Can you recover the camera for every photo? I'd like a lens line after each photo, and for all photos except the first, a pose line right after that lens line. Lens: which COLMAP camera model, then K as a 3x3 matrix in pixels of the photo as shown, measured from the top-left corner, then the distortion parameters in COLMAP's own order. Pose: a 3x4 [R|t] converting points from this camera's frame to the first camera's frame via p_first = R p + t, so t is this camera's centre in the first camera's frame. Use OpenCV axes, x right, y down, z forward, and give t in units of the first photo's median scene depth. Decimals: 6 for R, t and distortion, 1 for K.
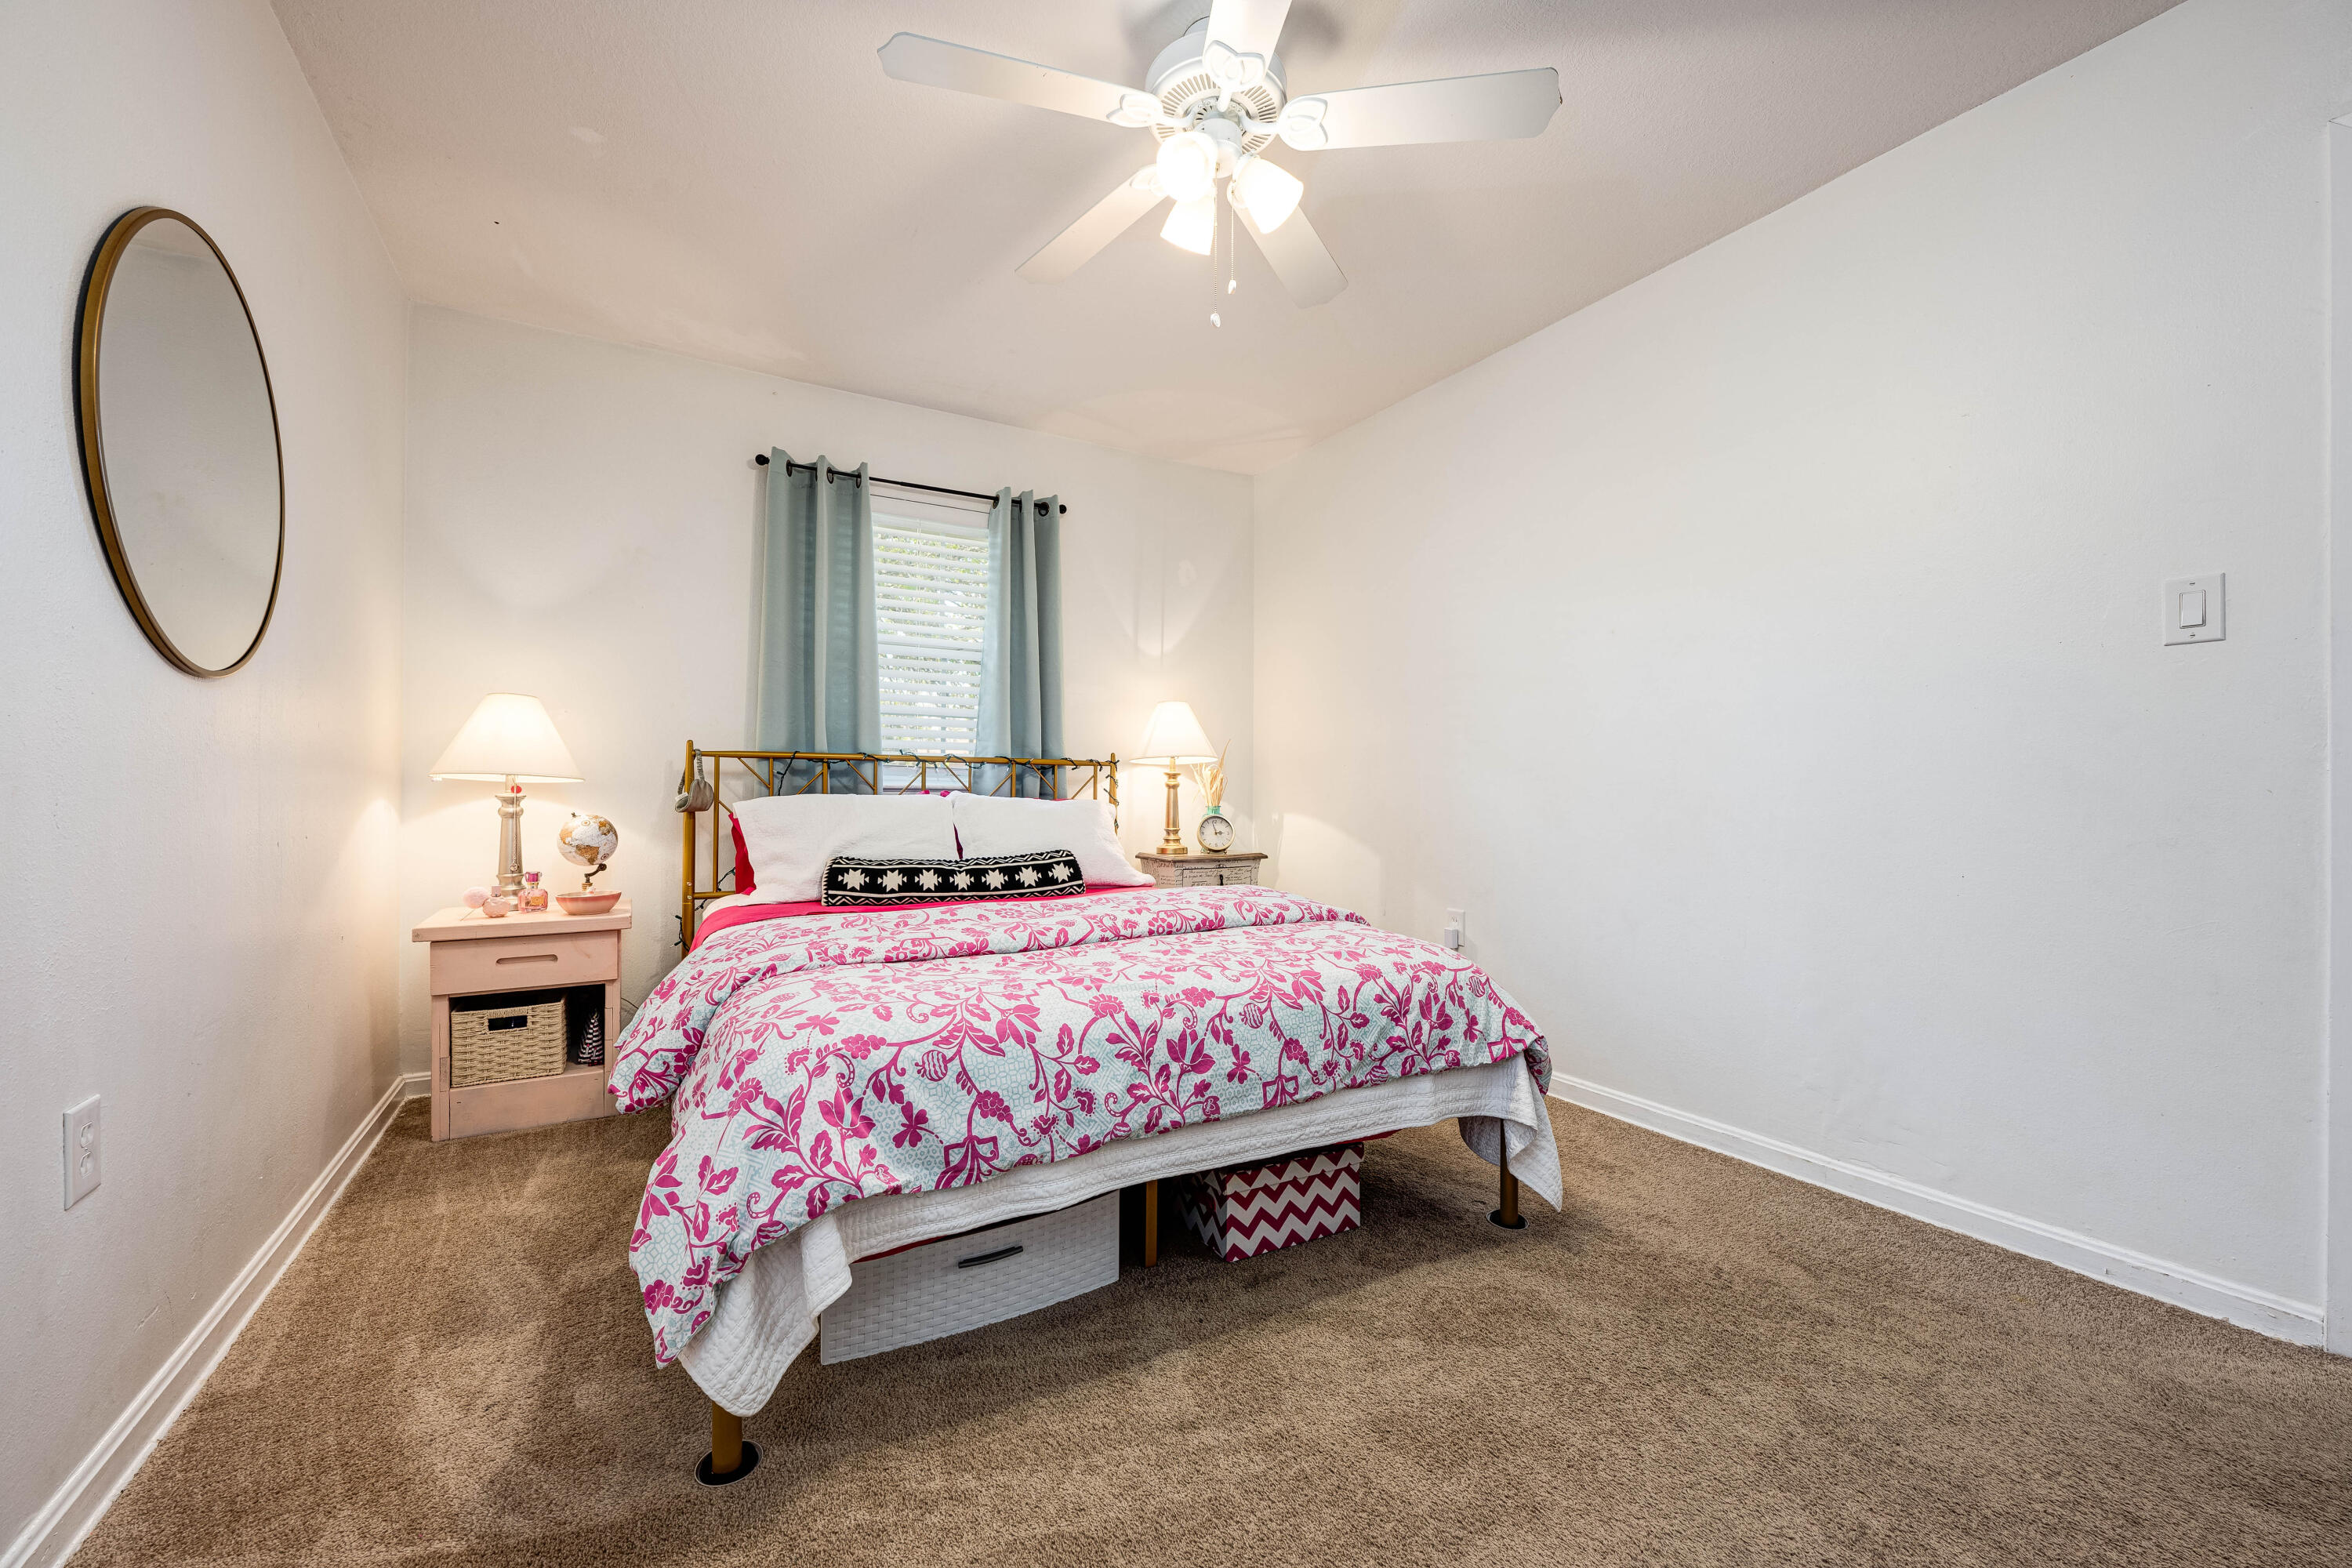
lens RADIAL K [[934.8, 0, 1169.6], [0, 934.8, 784.7], [0, 0, 1]] dist [-0.008908, 0.001124]
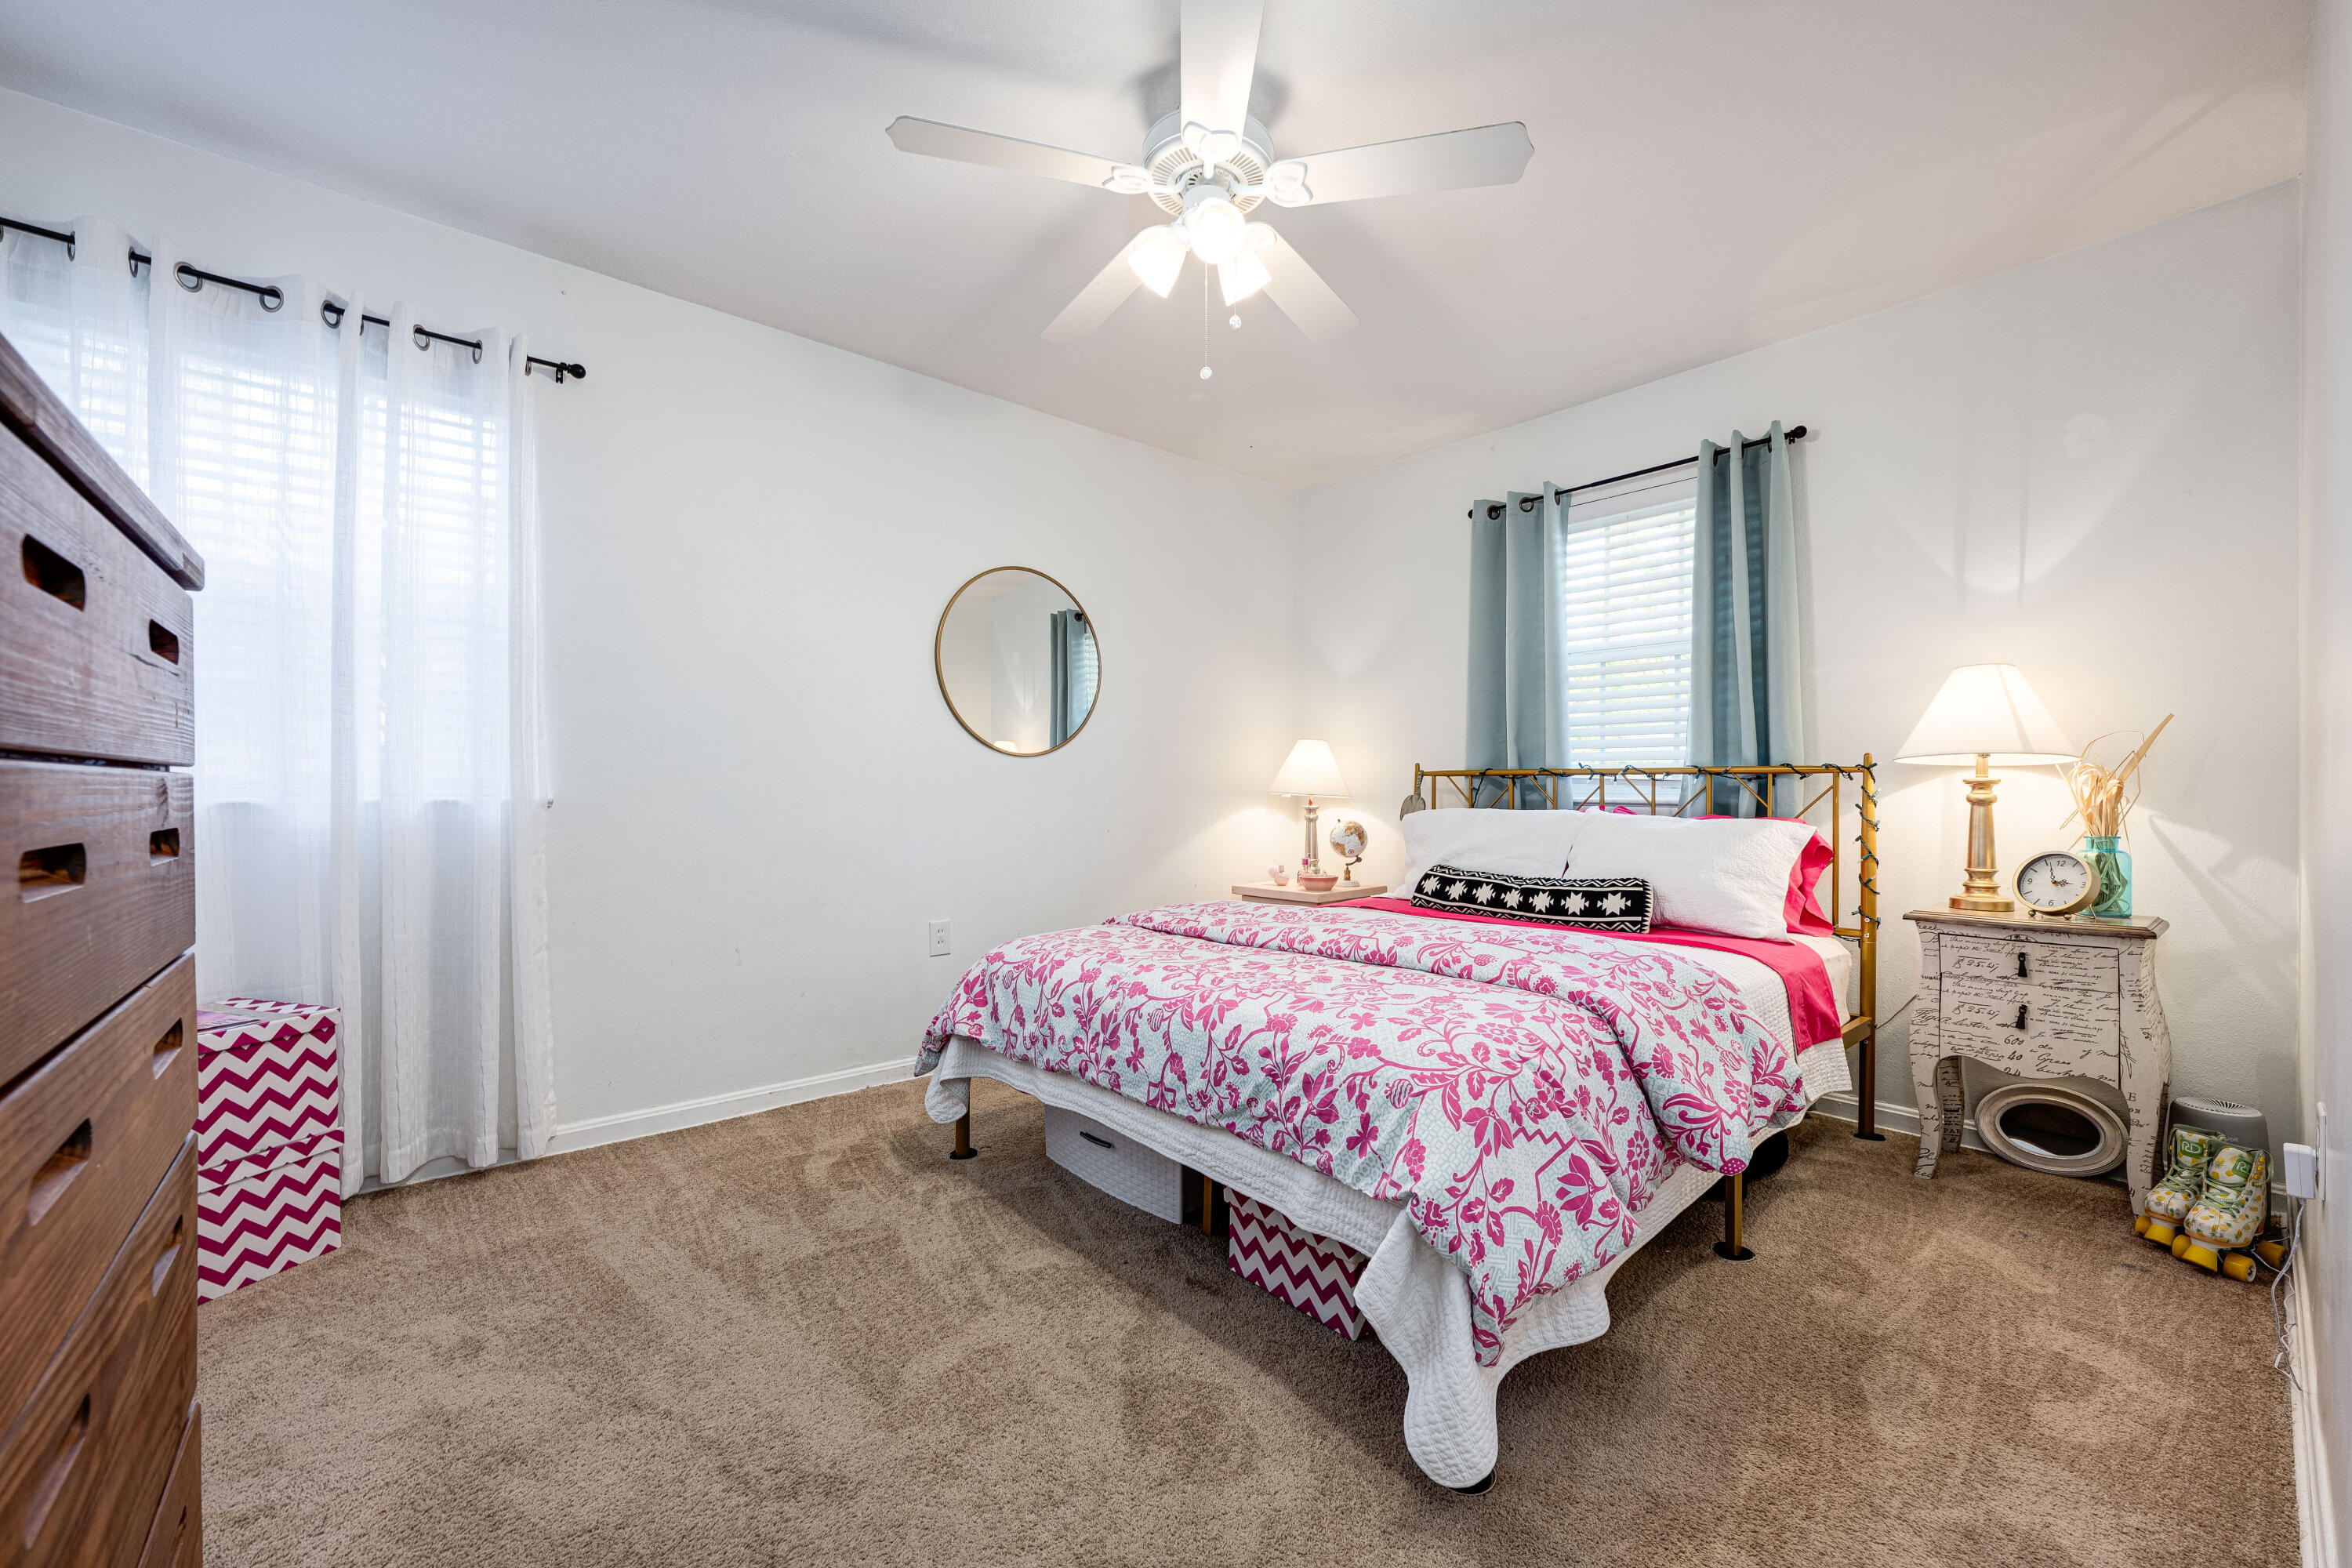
lens RADIAL K [[934.8, 0, 1172.2], [0, 934.8, 788.6], [0, 0, 1]] dist [-0.008908, 0.001124]
pose [[0.191941, -0.006216, -0.981387, 1.014944], [0.007359, 0.999961, -0.004895, -0.016350], [0.981379, -0.006283, 0.191979, 0.700550]]
